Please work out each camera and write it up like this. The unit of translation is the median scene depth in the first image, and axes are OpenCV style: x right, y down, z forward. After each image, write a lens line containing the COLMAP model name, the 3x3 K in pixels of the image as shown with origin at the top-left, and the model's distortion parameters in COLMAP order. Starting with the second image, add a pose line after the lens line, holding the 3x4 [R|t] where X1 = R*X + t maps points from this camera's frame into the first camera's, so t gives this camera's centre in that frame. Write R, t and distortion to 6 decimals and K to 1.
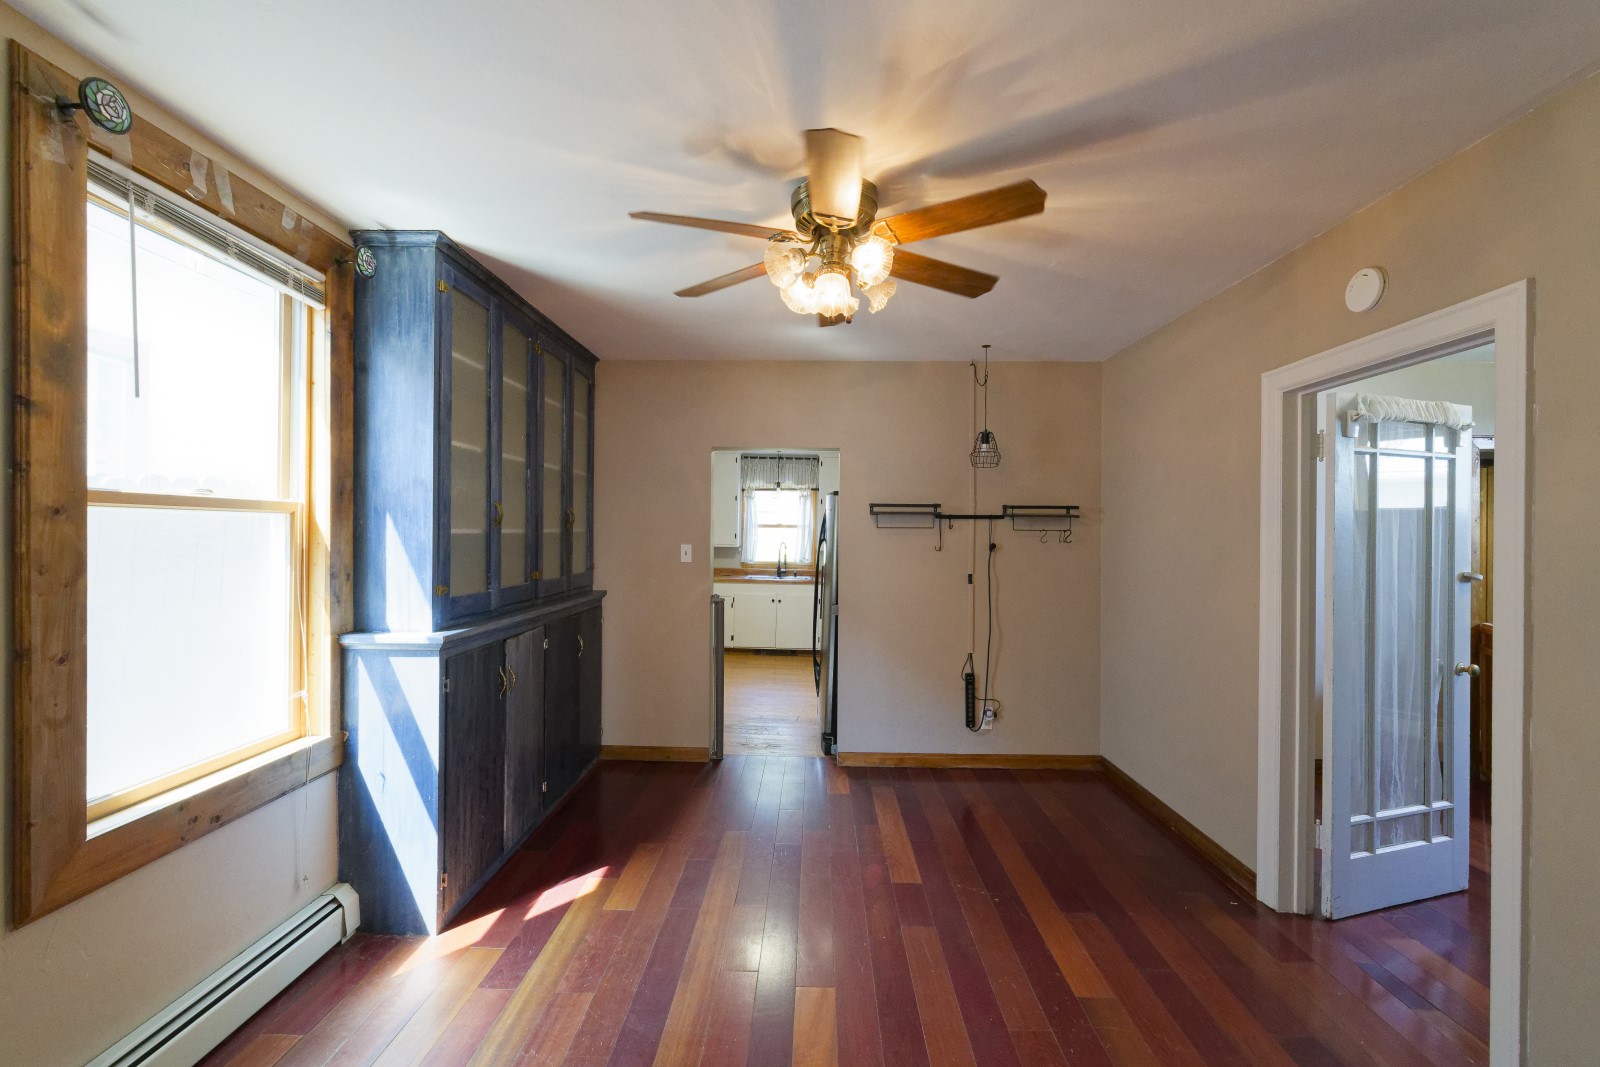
lens RADIAL K [[692.2, 0, 797.5], [0, 692.2, 538.2], [0, 0, 1]] dist [-0.003020, 0.000245]
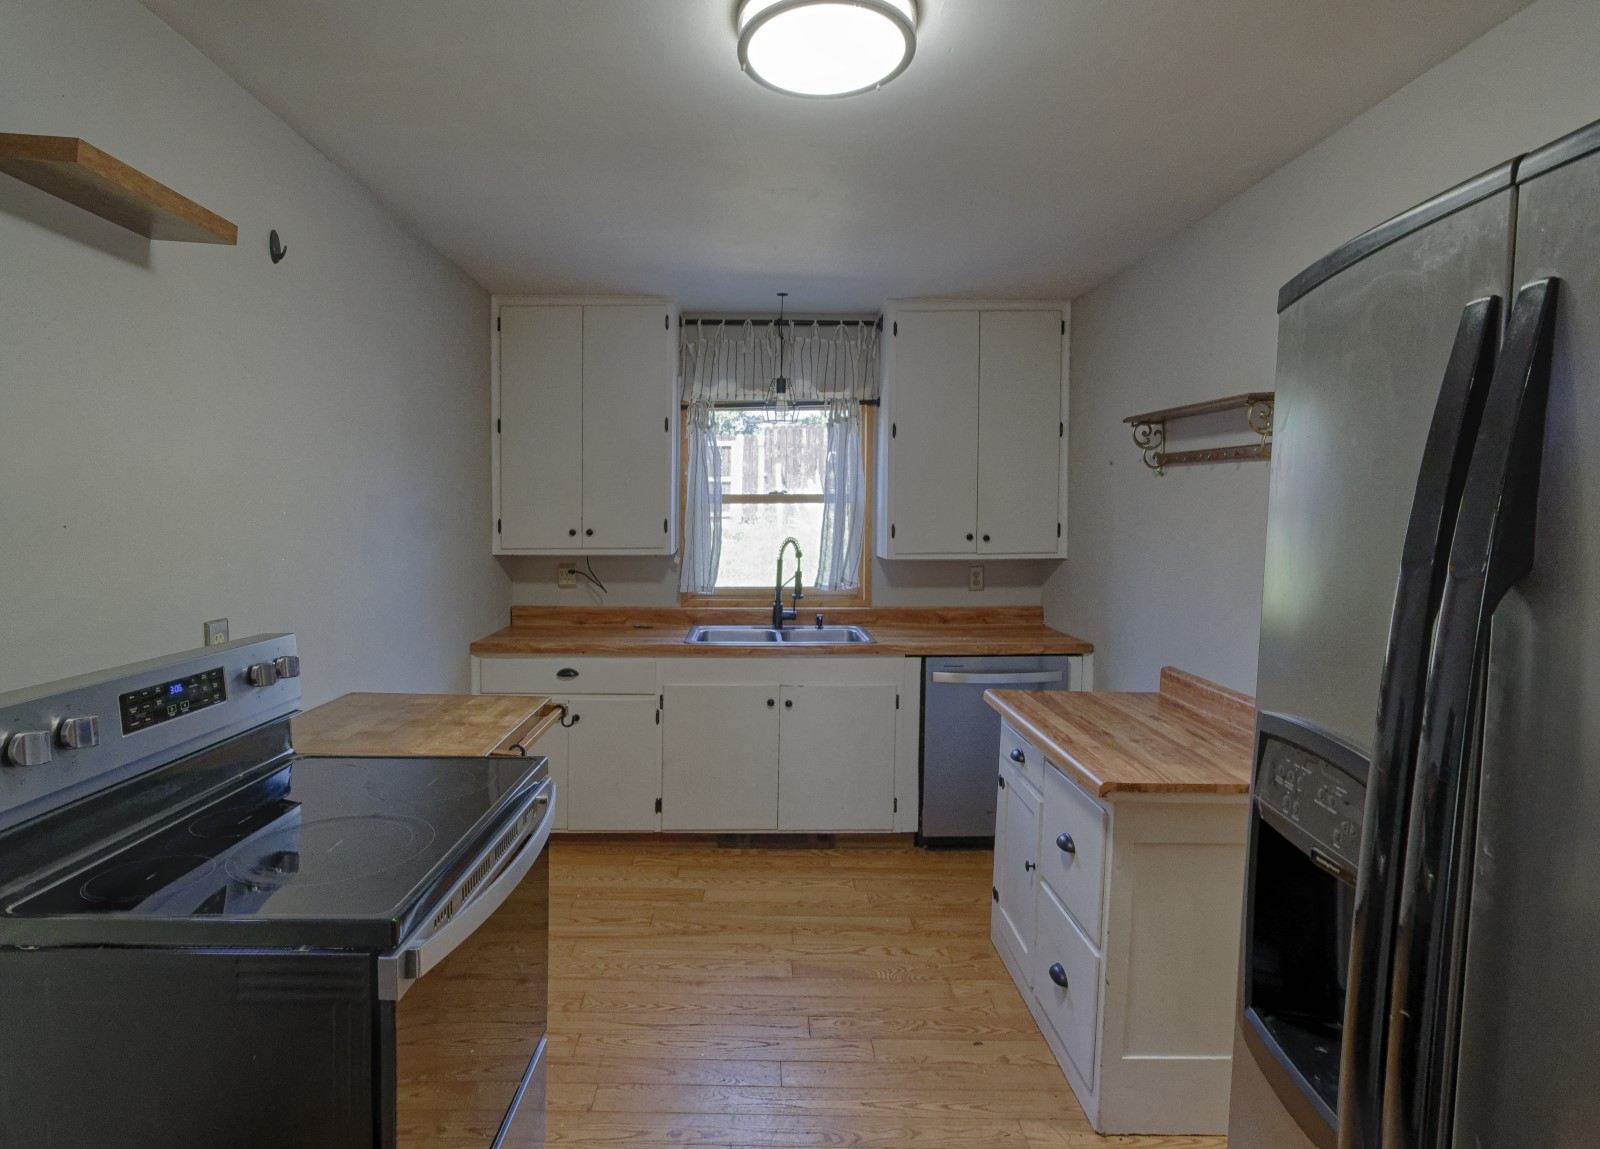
lens RADIAL K [[855.8, 0, 781.9], [0, 855.8, 510.9], [0, 0, 1]] dist [0.003048, 0.000200]
pose [[0.998897, -0.006196, 0.046541, -0.048943], [0.006405, 0.999970, -0.004336, -0.008400], [-0.046513, 0.004629, 0.998907, 0.544742]]
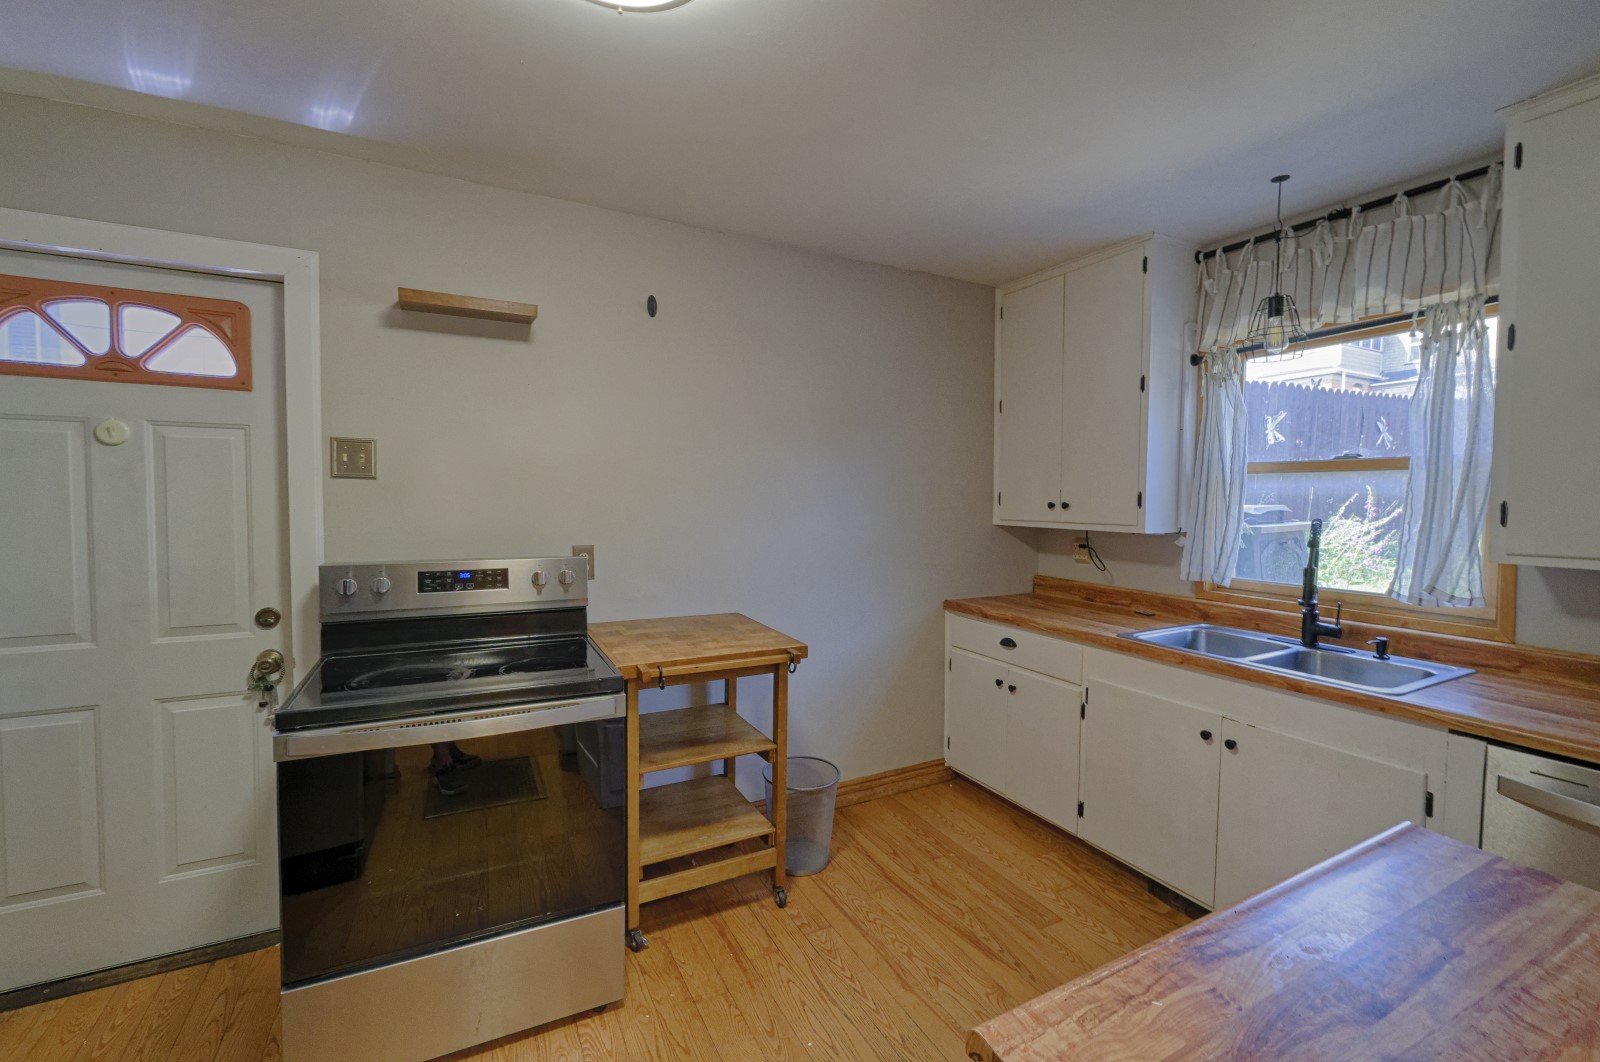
lens RADIAL K [[692.2, 0, 822.6], [0, 692.2, 501.8], [0, 0, 1]] dist [-0.003020, 0.000245]
pose [[0.480604, 0.003713, -0.876930, 0.128757], [-0.006031, 0.999981, 0.000928, -0.001132], [0.876917, 0.004843, 0.480617, 0.727668]]
